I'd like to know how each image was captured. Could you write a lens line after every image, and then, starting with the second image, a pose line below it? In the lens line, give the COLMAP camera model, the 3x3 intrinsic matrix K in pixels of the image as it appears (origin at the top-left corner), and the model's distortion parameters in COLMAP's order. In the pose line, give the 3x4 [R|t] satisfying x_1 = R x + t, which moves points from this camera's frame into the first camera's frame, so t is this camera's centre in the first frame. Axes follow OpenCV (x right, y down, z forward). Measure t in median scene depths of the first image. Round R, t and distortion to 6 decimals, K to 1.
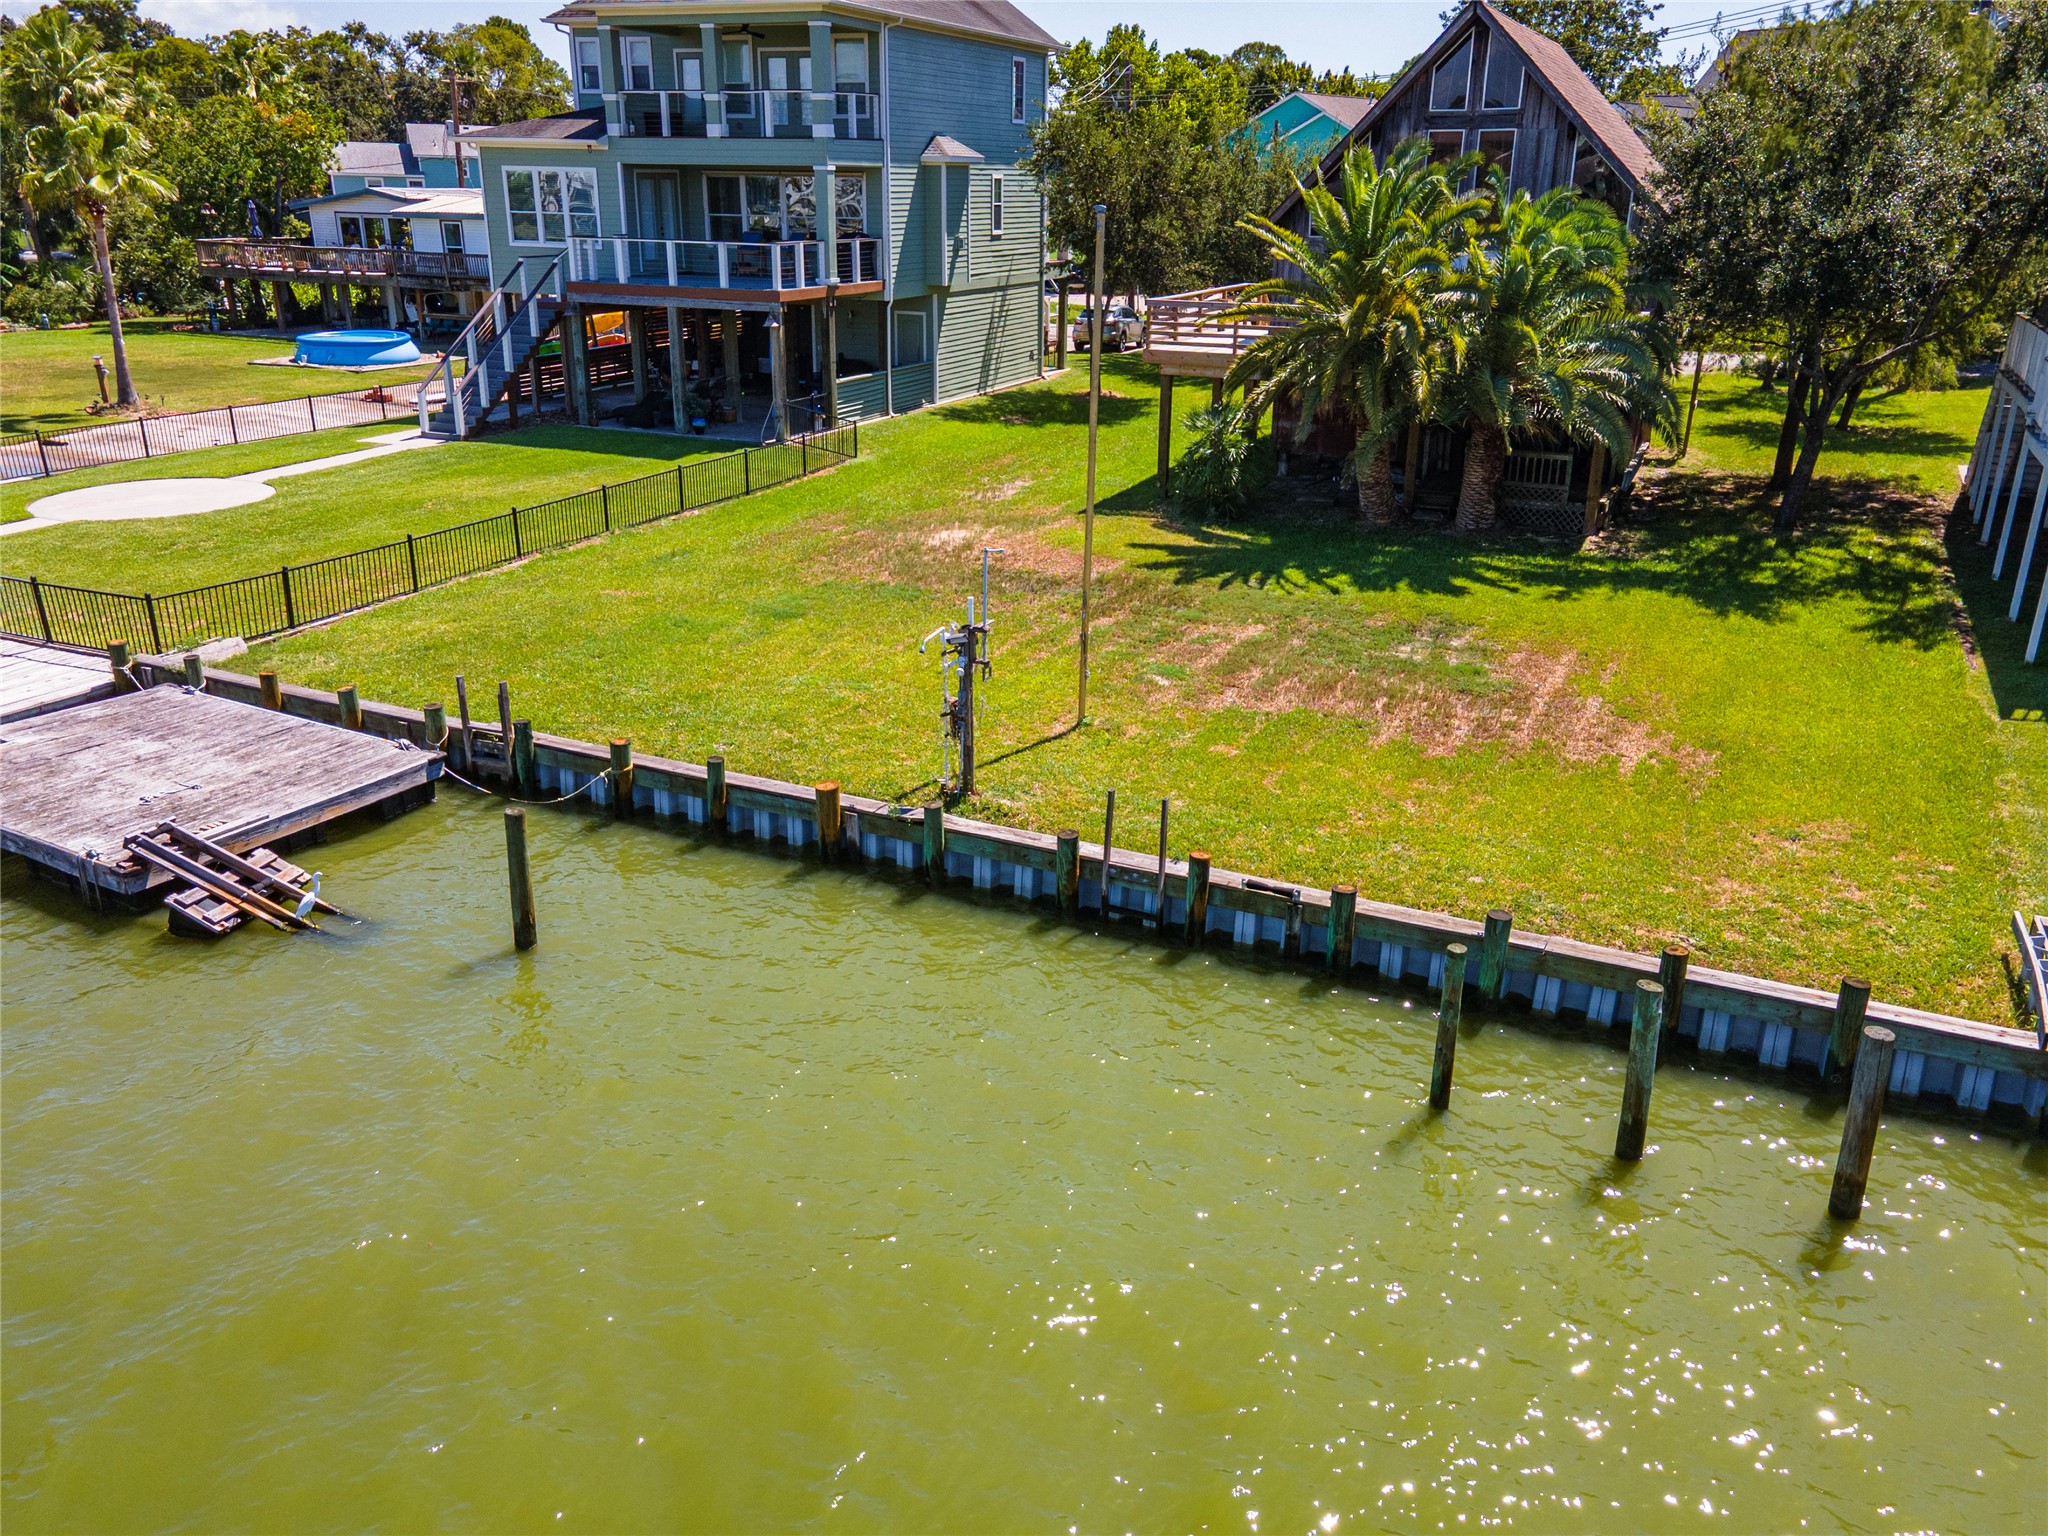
lens RADIAL K [[1611.3, 0, 1023.5], [0, 1611.3, 769.0], [0, 0, 1]] dist [0.037238, -0.004687]
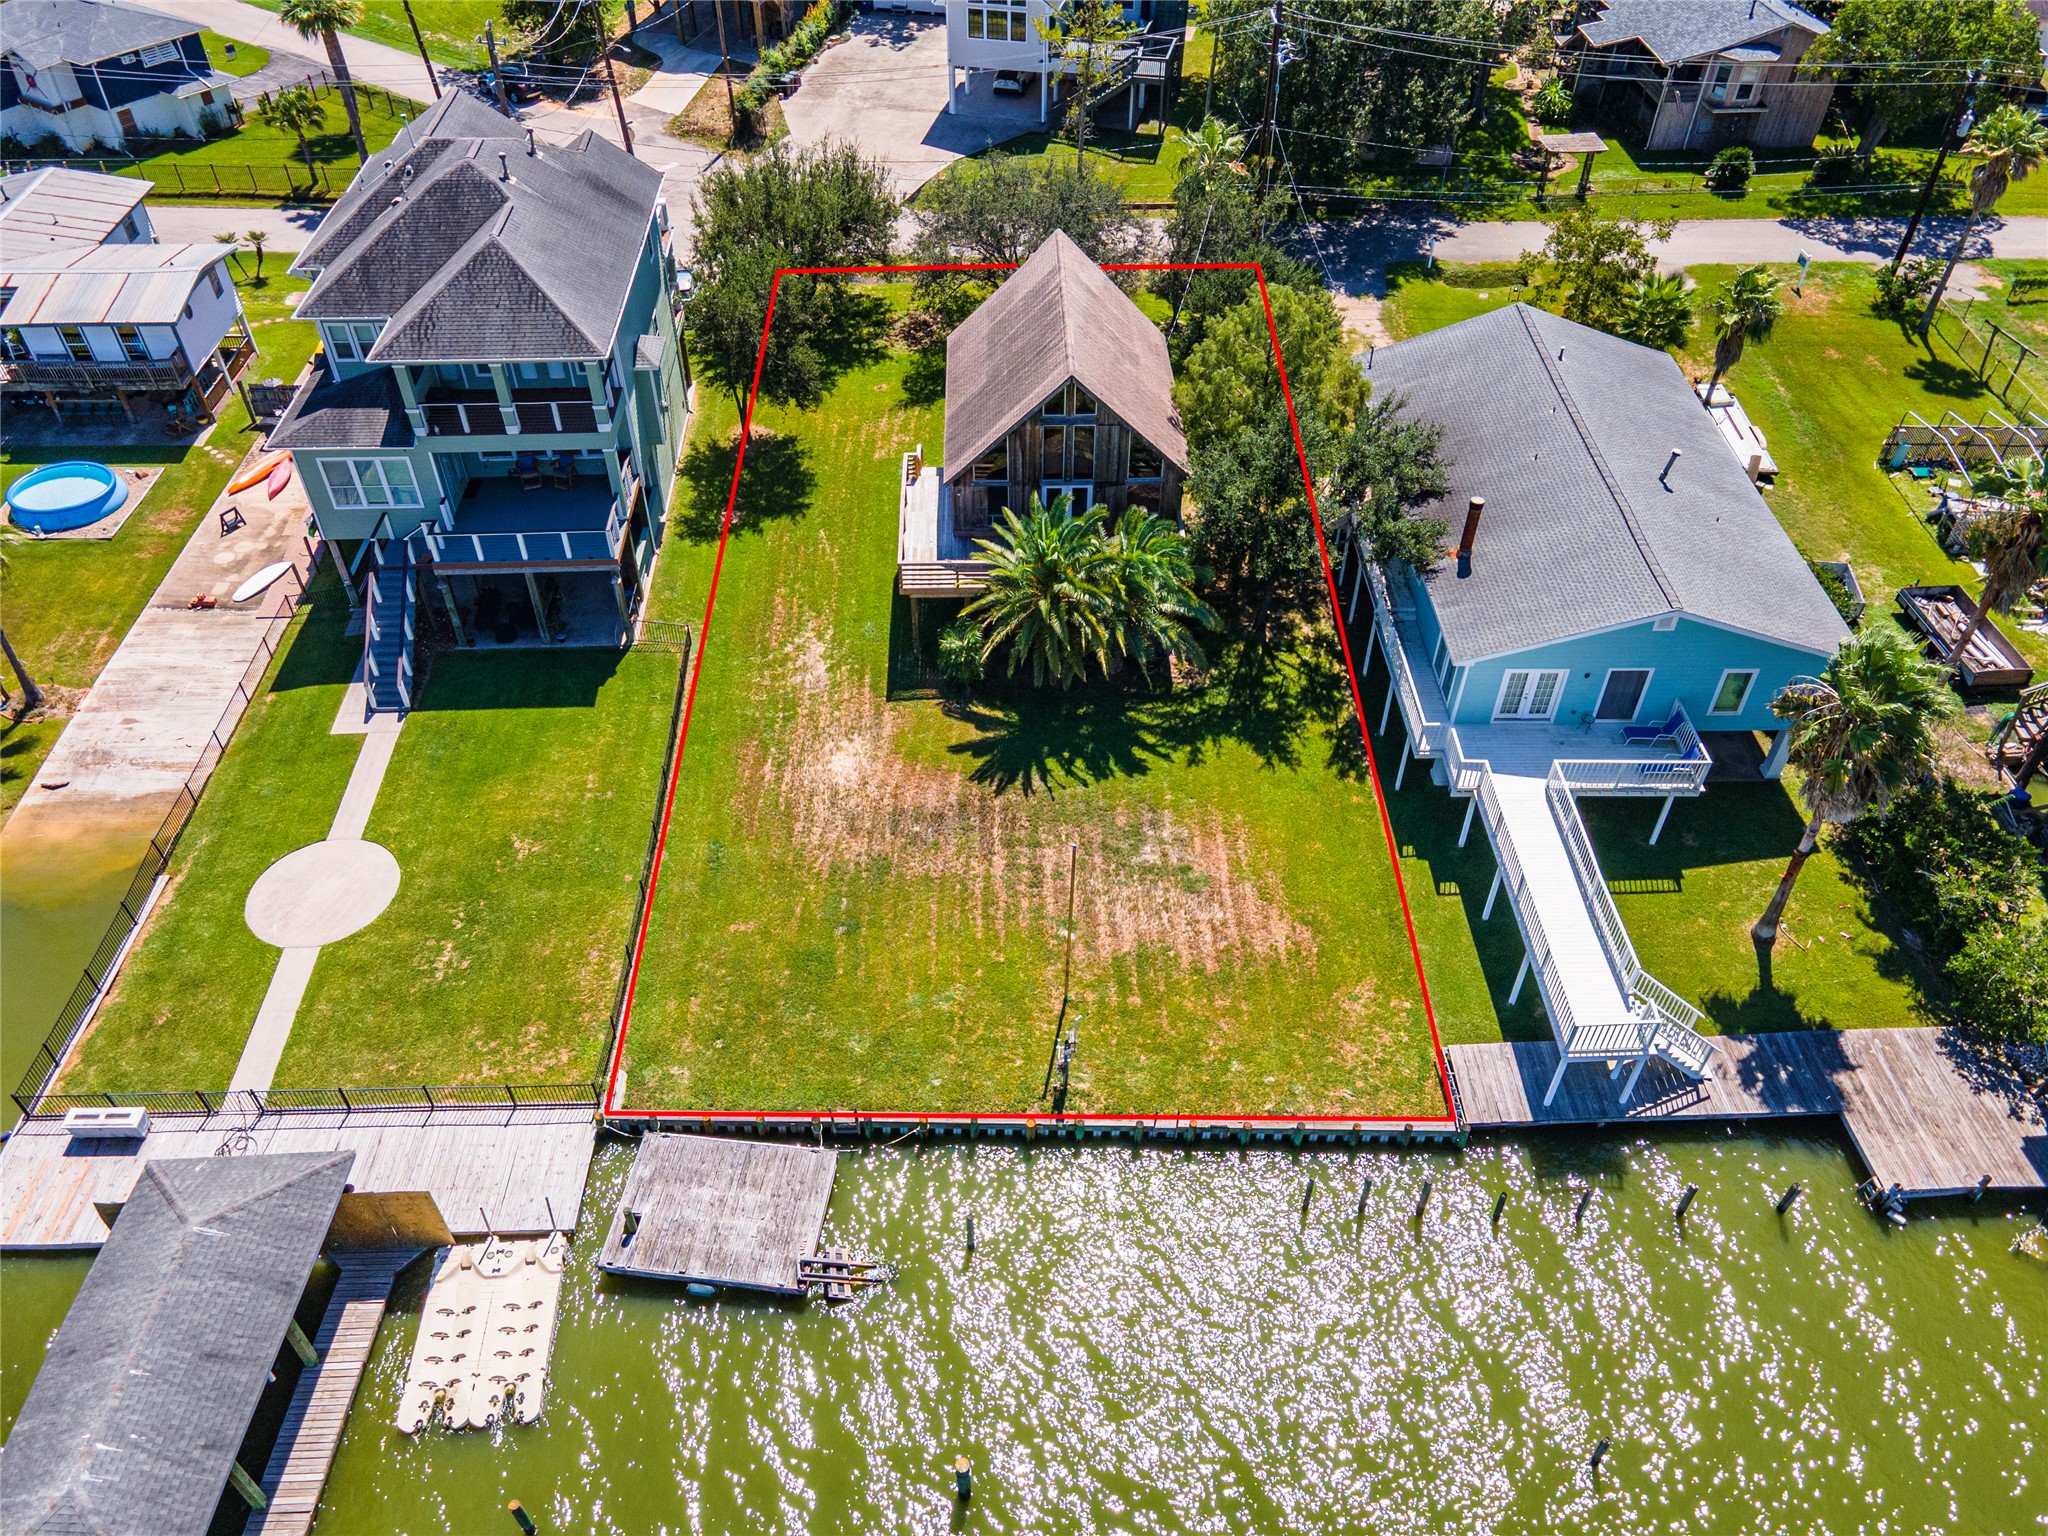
lens RADIAL K [[1490.0, 0, 1031.4], [0, 1490.0, 769.0], [0, 0, 1]] dist [0.030539, 0.021845]
pose [[0.898521, -0.300007, 0.320401, -0.513370], [0.152759, 0.898057, 0.412503, -1.052625], [-0.411492, -0.321699, 0.852751, -0.566140]]
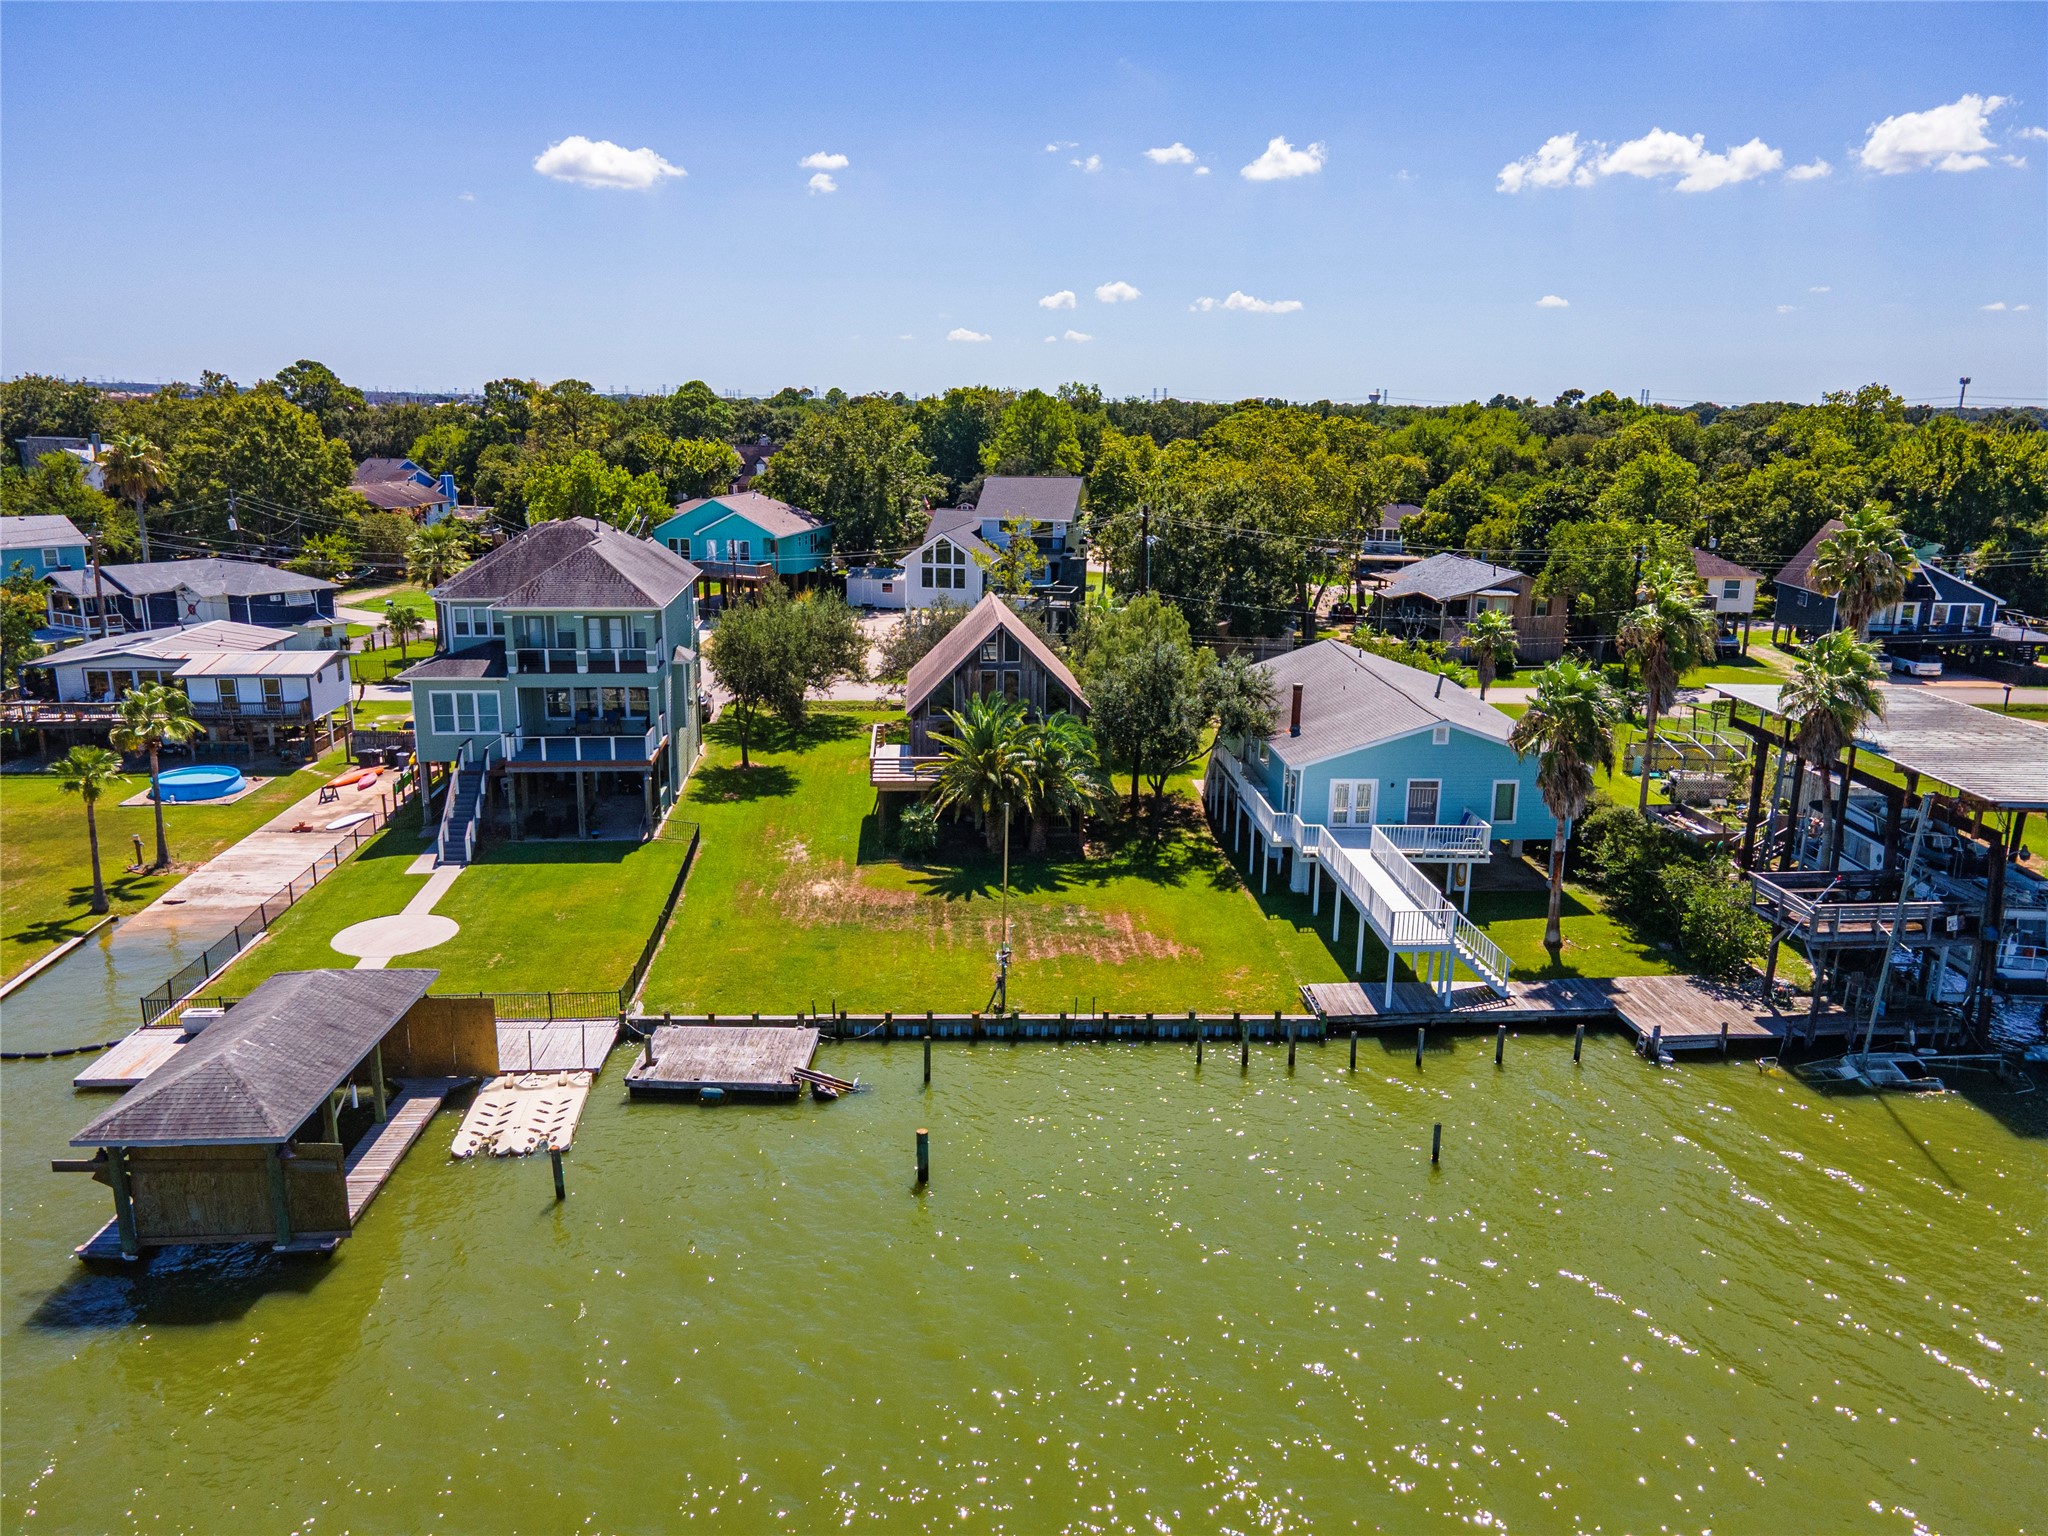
lens RADIAL K [[1490.0, 0, 1035.2], [0, 1490.0, 781.3], [0, 0, 1]] dist [0.030539, 0.021845]
pose [[0.877465, -0.116898, 0.465177, -0.955445], [0.160416, 0.985520, -0.054933, -0.185106], [-0.452020, 0.122824, 0.883511, -1.181046]]
